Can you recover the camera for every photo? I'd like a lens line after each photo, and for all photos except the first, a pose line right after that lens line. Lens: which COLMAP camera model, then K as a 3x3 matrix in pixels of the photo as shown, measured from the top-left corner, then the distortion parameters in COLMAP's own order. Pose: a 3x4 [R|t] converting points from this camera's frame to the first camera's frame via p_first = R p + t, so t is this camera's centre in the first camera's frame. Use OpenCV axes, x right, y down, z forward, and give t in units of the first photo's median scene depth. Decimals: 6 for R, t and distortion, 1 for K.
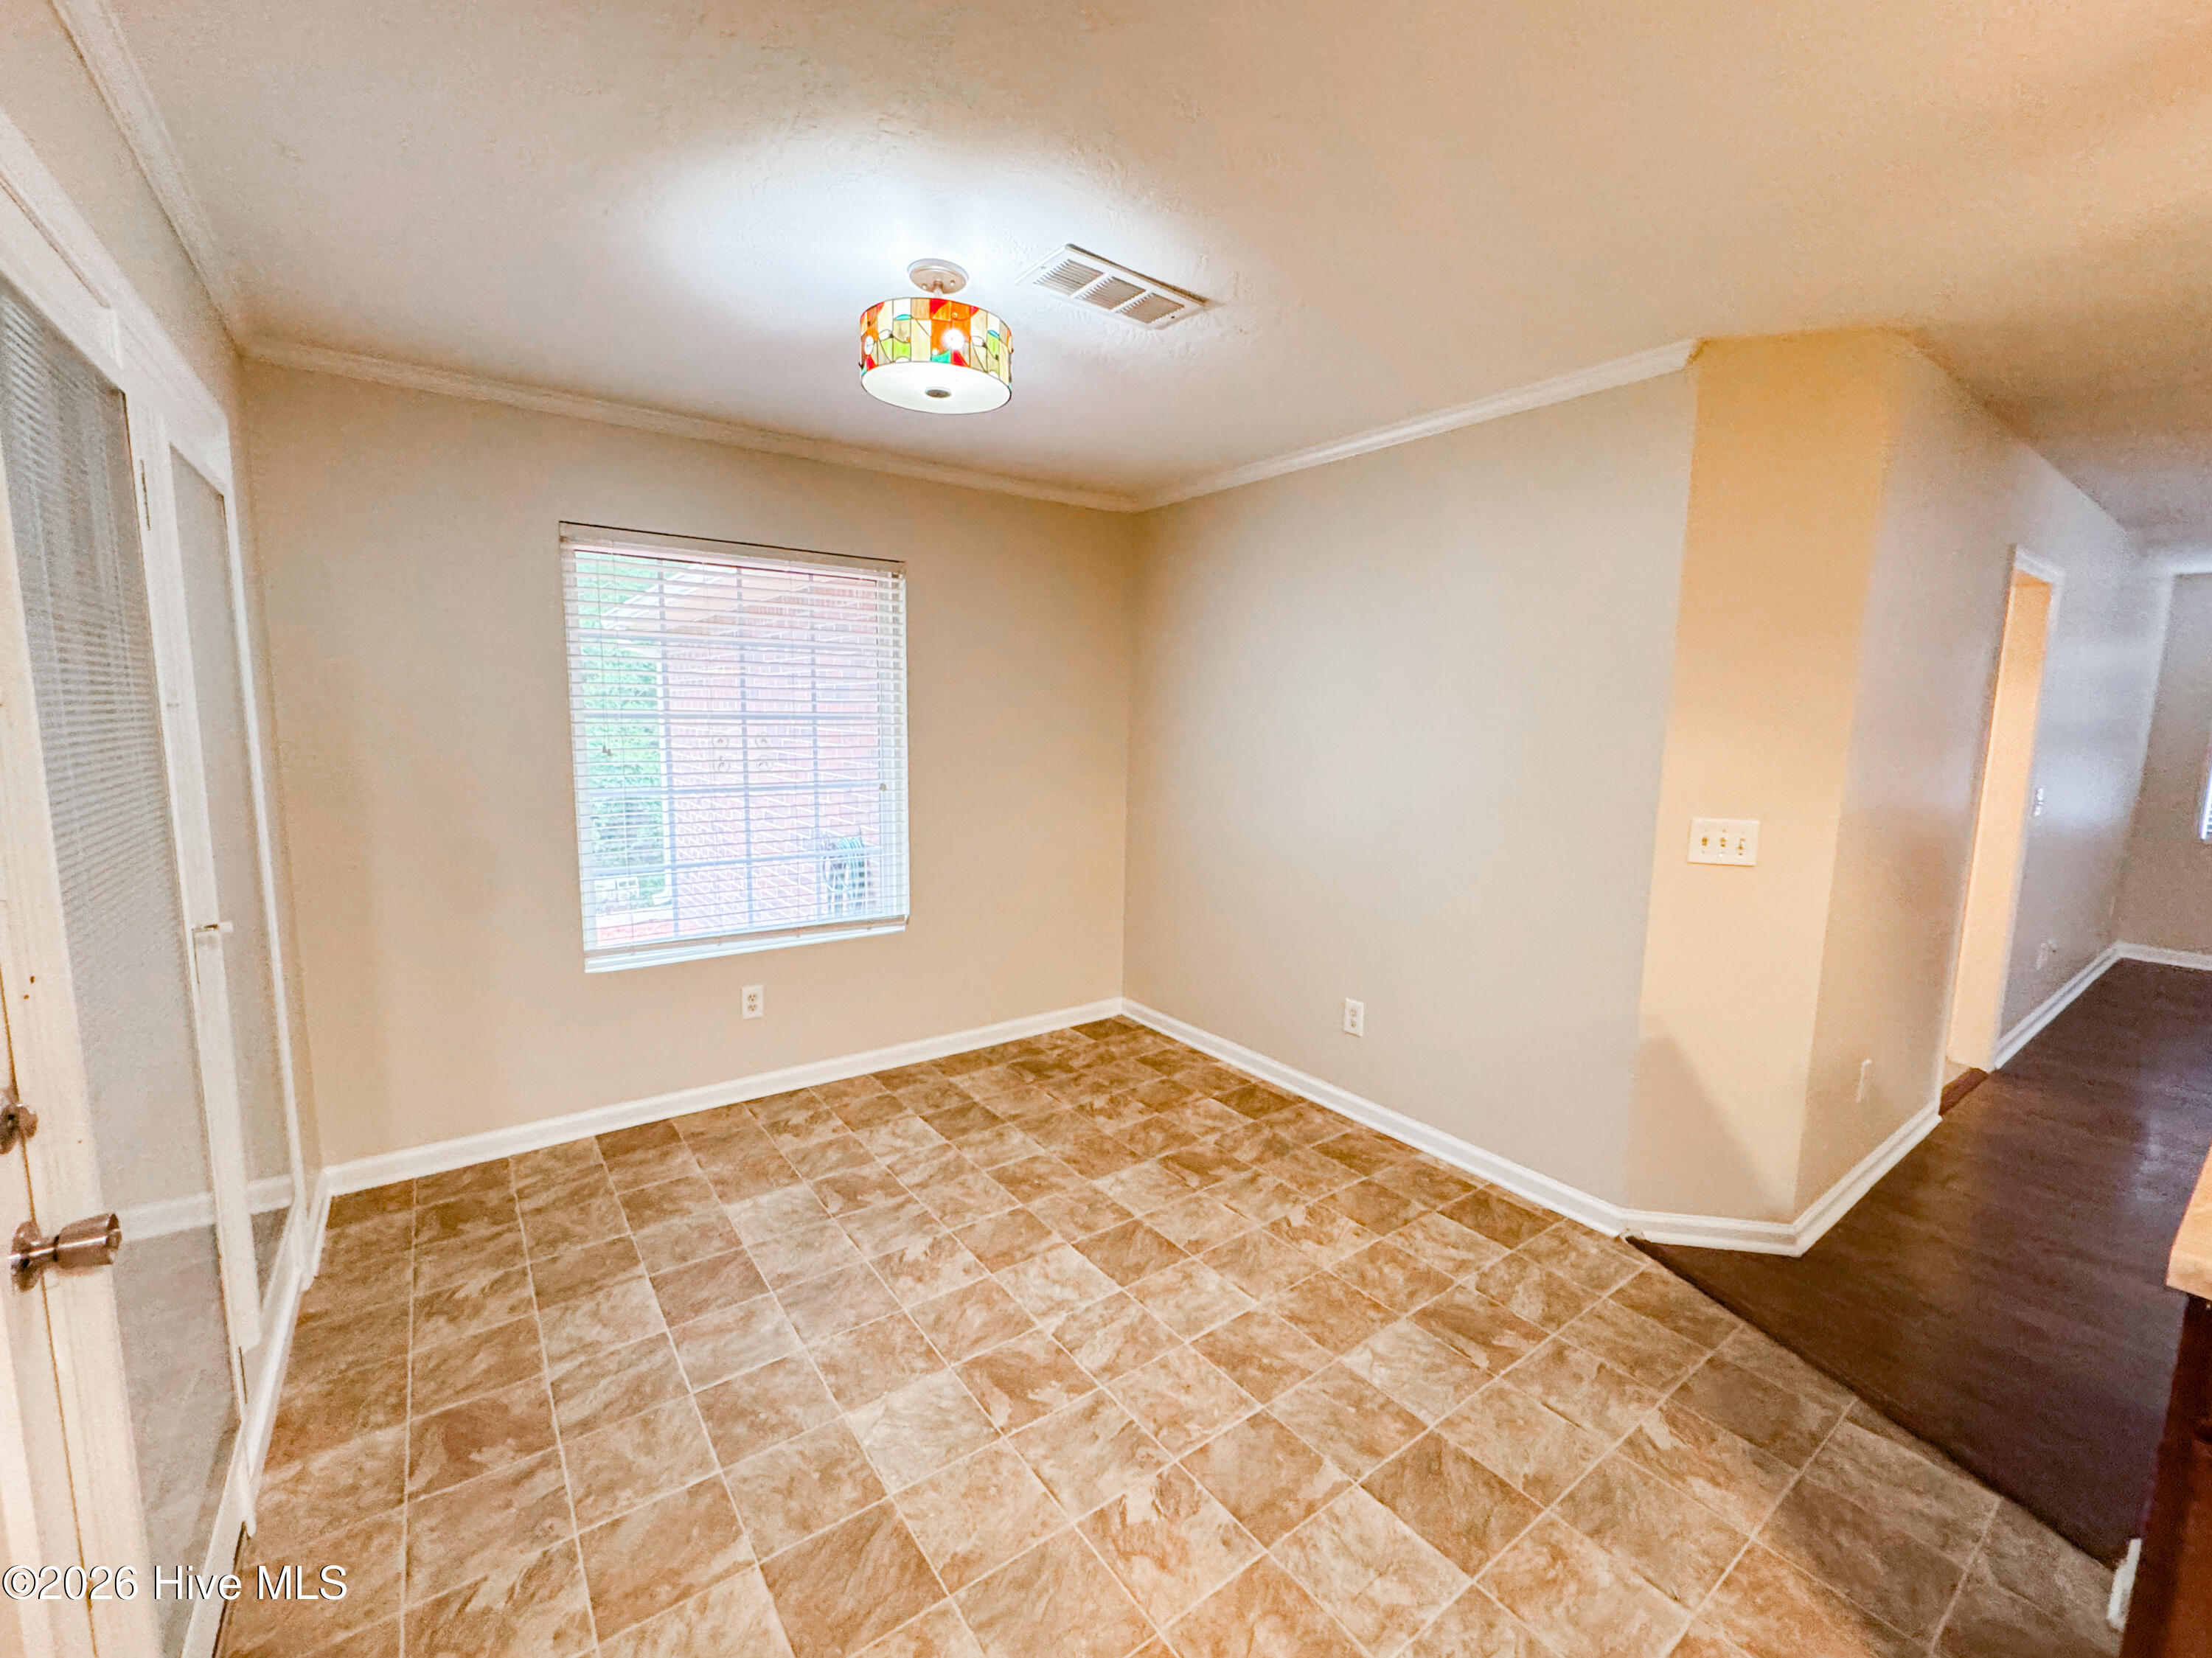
lens RADIAL K [[911.3, 0, 1106.1], [0, 911.3, 832.7], [0, 0, 1]] dist [0.000252, 0.000024]
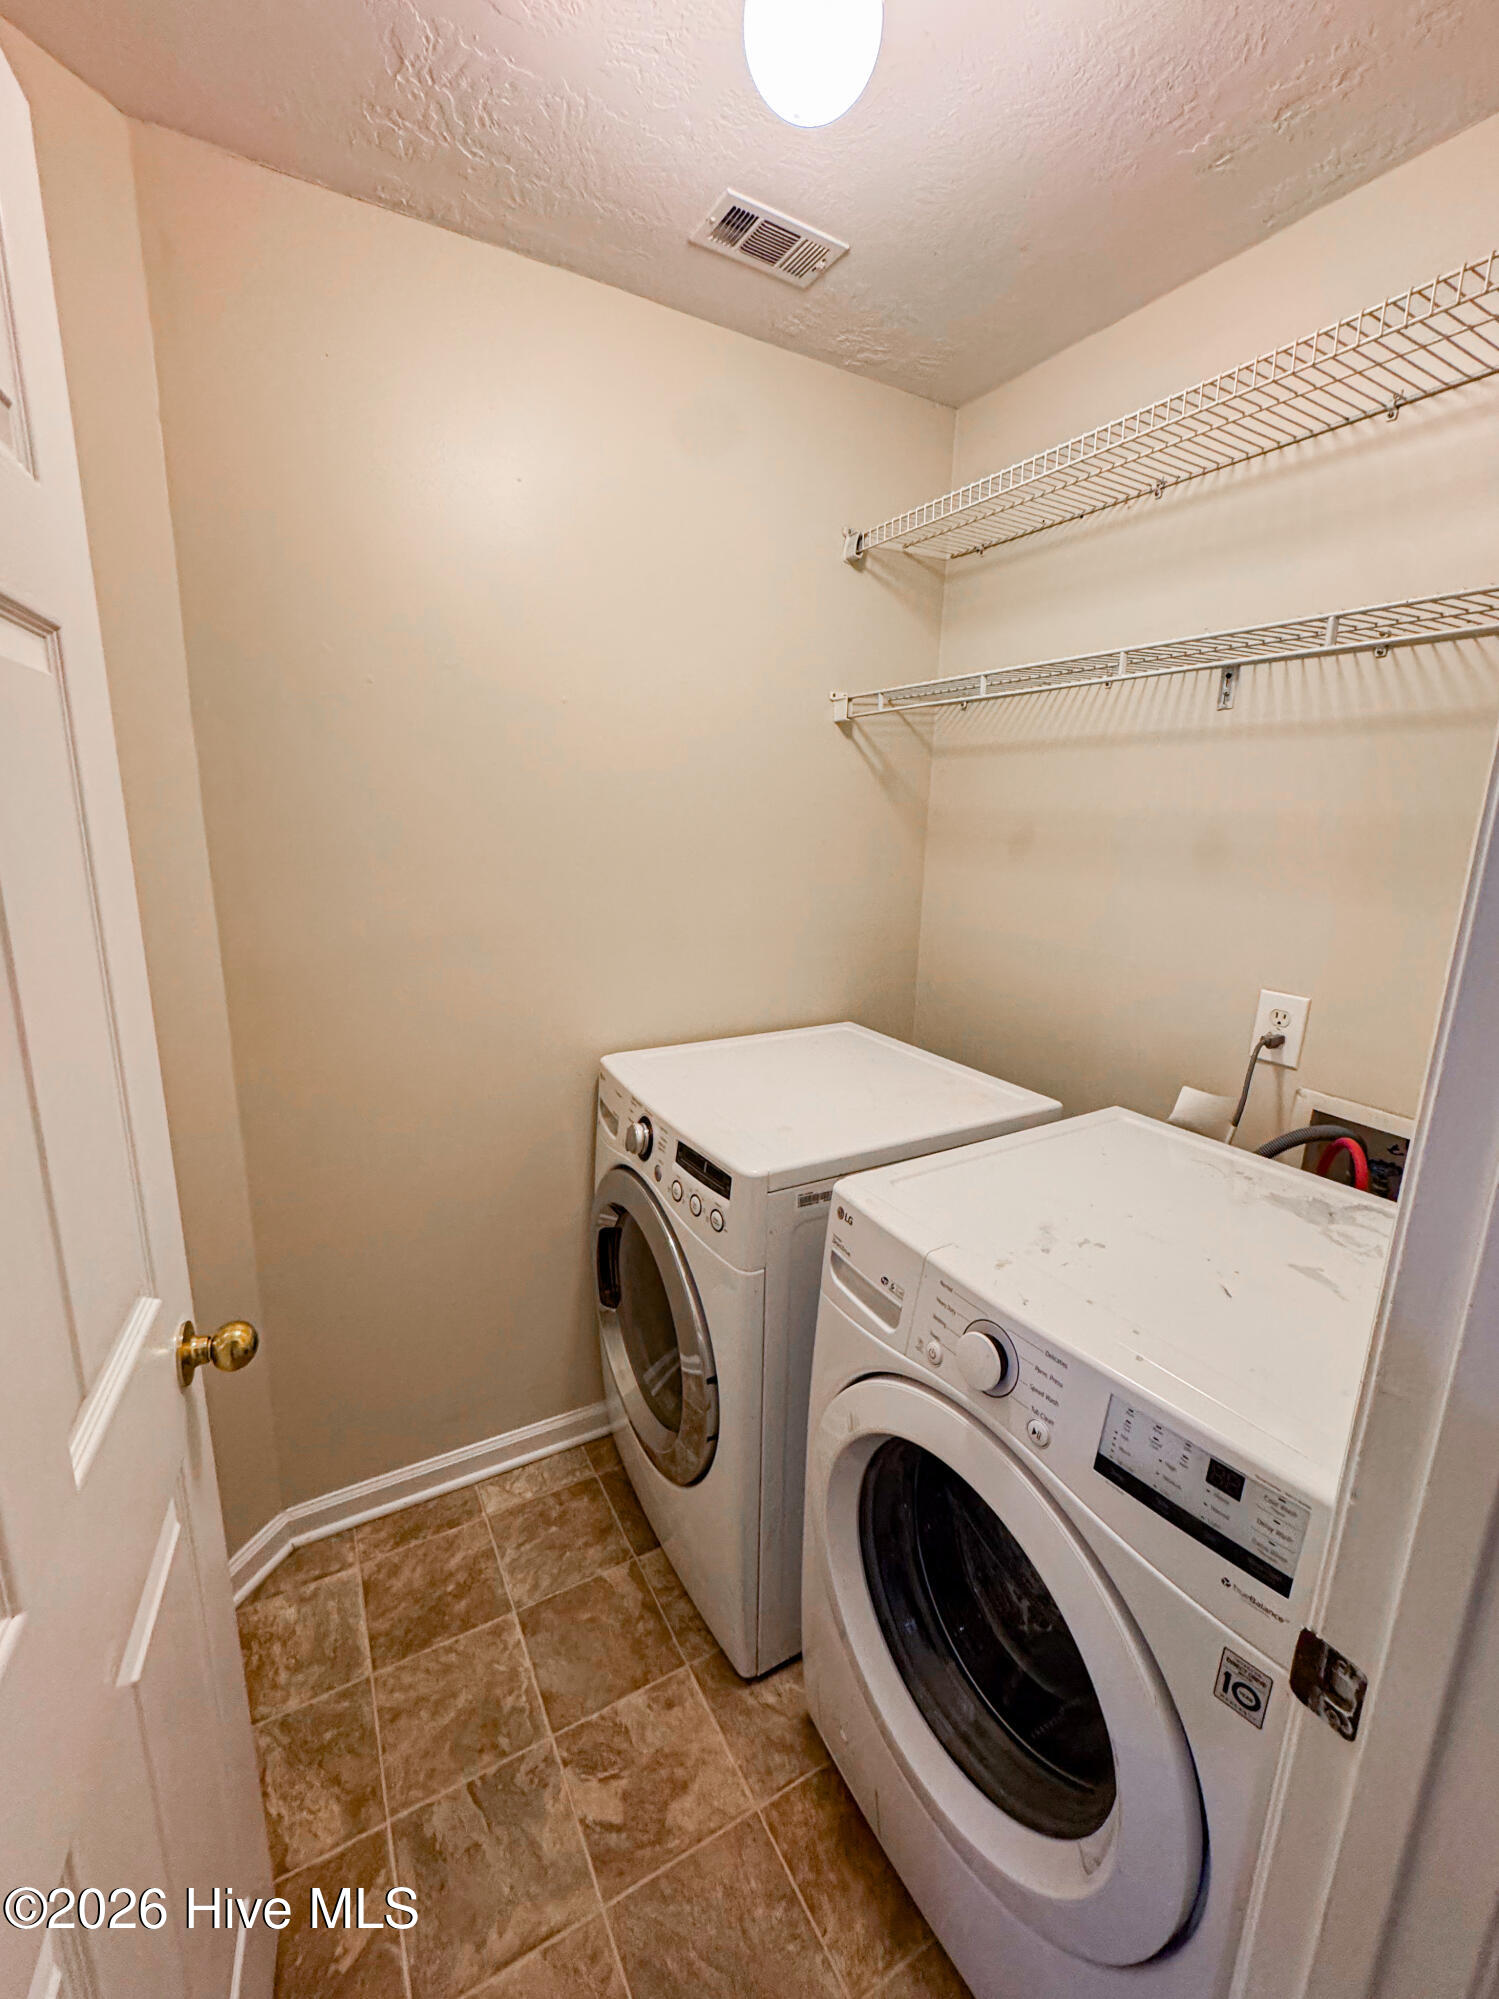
lens RADIAL K [[823.6, 0, 743.9], [0, 823.6, 994.3], [0, 0, 1]] dist [0.000252, 0.000024]
pose [[0.130582, -0.207488, 0.969483, -0.480065], [0.114258, 0.974490, 0.193170, -0.082346], [-0.984832, 0.085547, 0.150958, 0.663005]]
